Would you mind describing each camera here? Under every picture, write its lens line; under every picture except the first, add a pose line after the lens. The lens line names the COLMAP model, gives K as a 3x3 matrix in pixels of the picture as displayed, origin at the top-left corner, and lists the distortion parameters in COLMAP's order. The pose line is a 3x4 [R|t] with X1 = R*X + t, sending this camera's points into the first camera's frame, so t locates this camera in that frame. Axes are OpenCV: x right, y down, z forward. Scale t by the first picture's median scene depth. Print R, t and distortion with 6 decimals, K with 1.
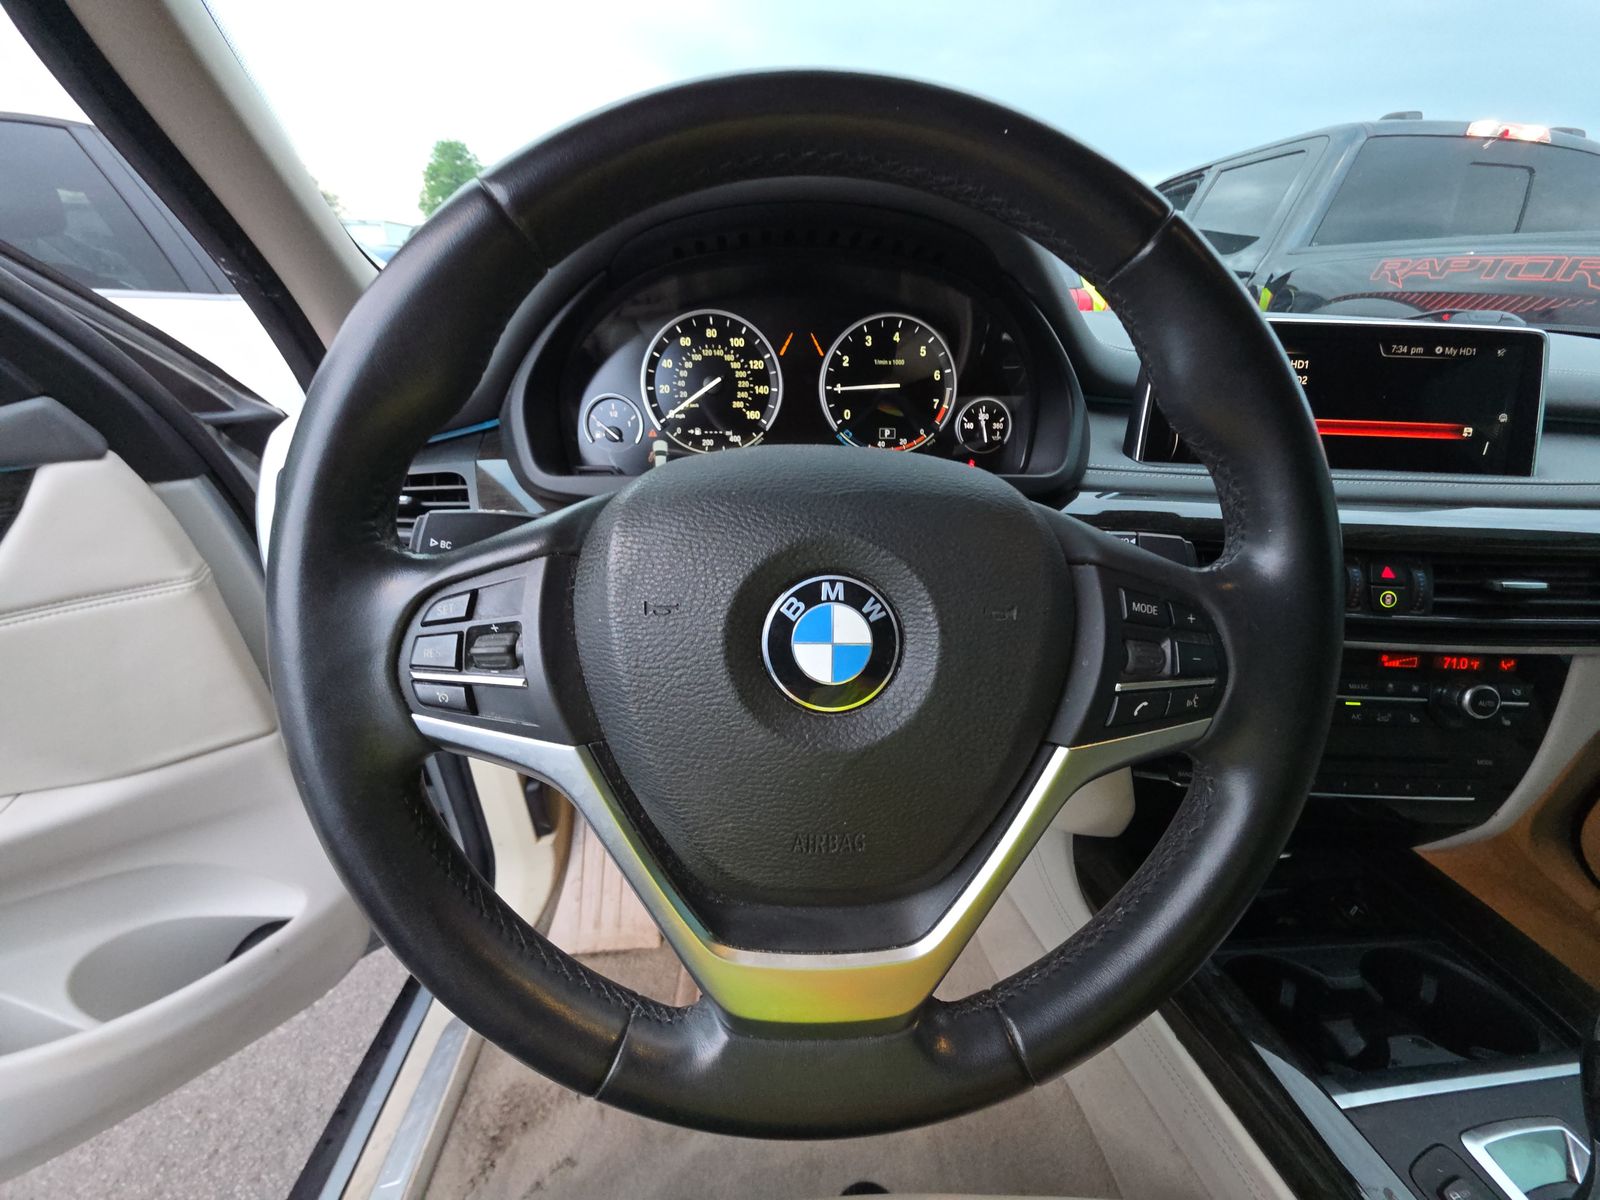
lens RADIAL K [[649.9, 0, 798.1], [0, 649.9, 602.9], [0, 0, 1]] dist [0.004426, -0.000577]
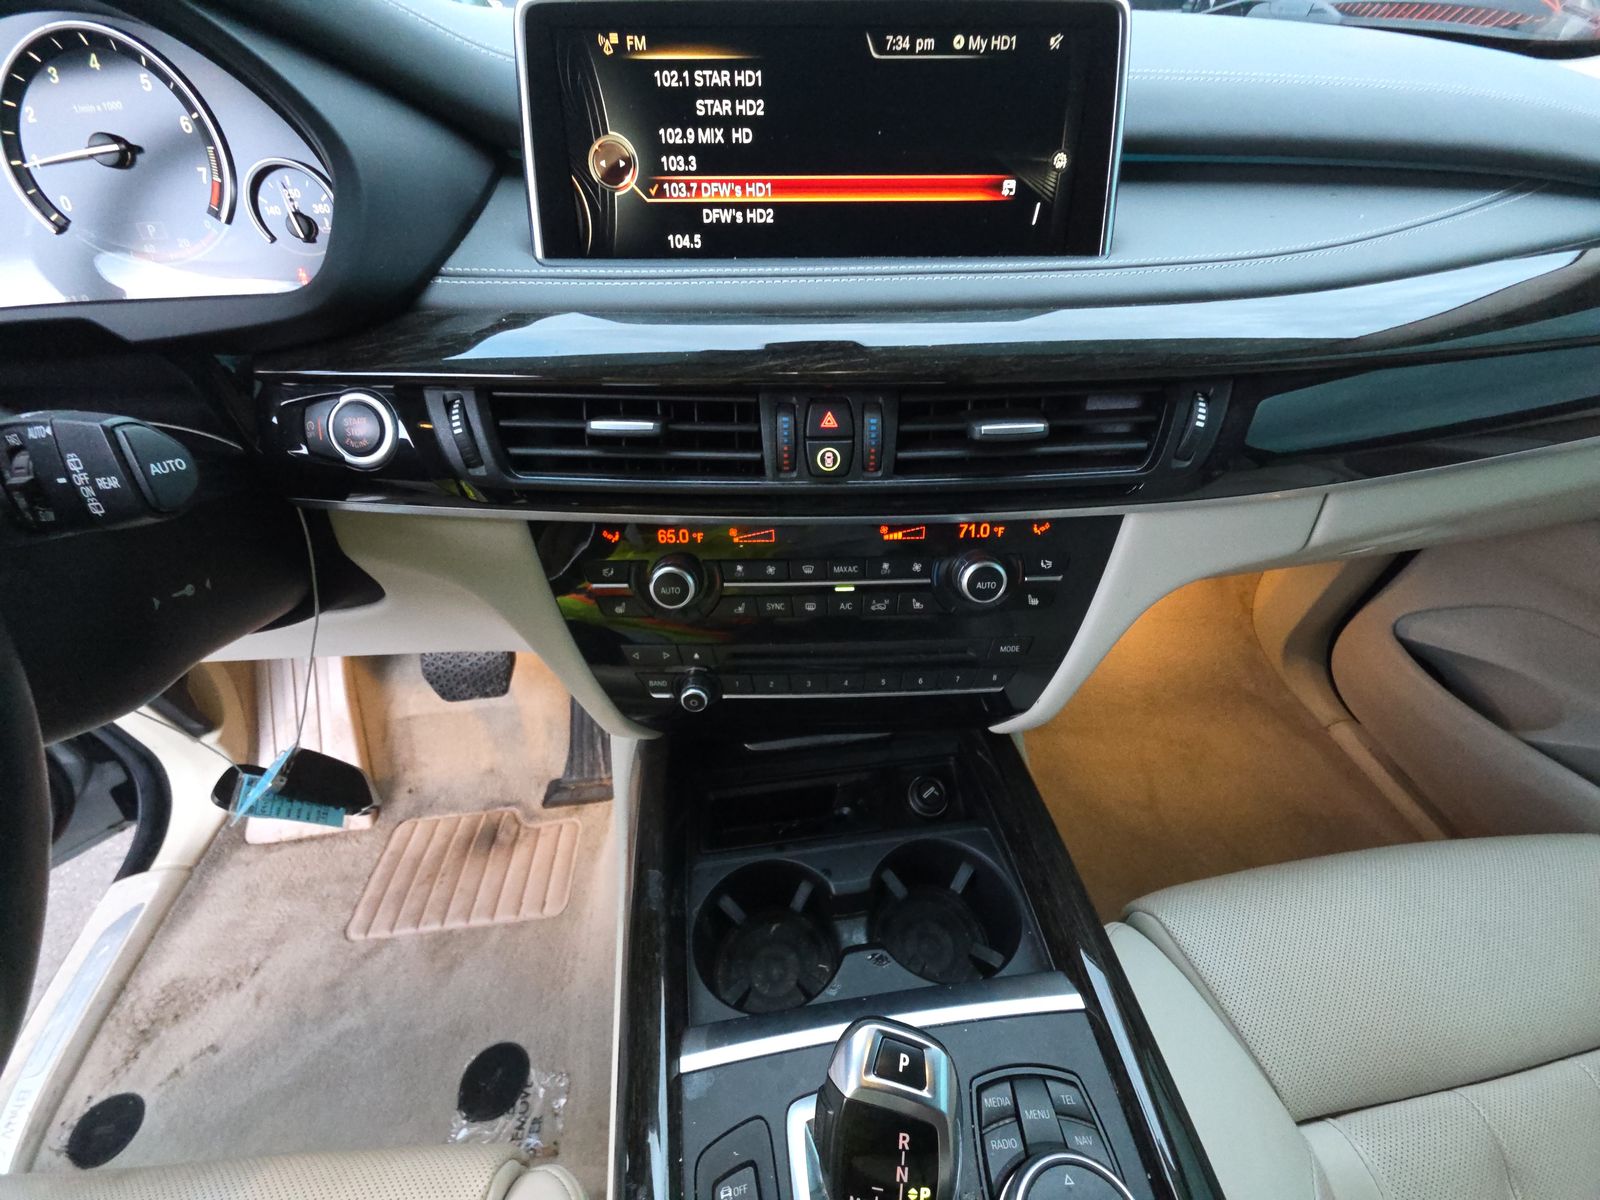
lens RADIAL K [[649.9, 0, 811.2], [0, 649.9, 604.9], [0, 0, 1]] dist [0.004426, -0.000577]
pose [[0.997815, -0.061890, 0.023144, 0.562178], [0.052865, 0.957874, 0.282283, -0.036047], [-0.039639, -0.280442, 0.959052, 0.175300]]
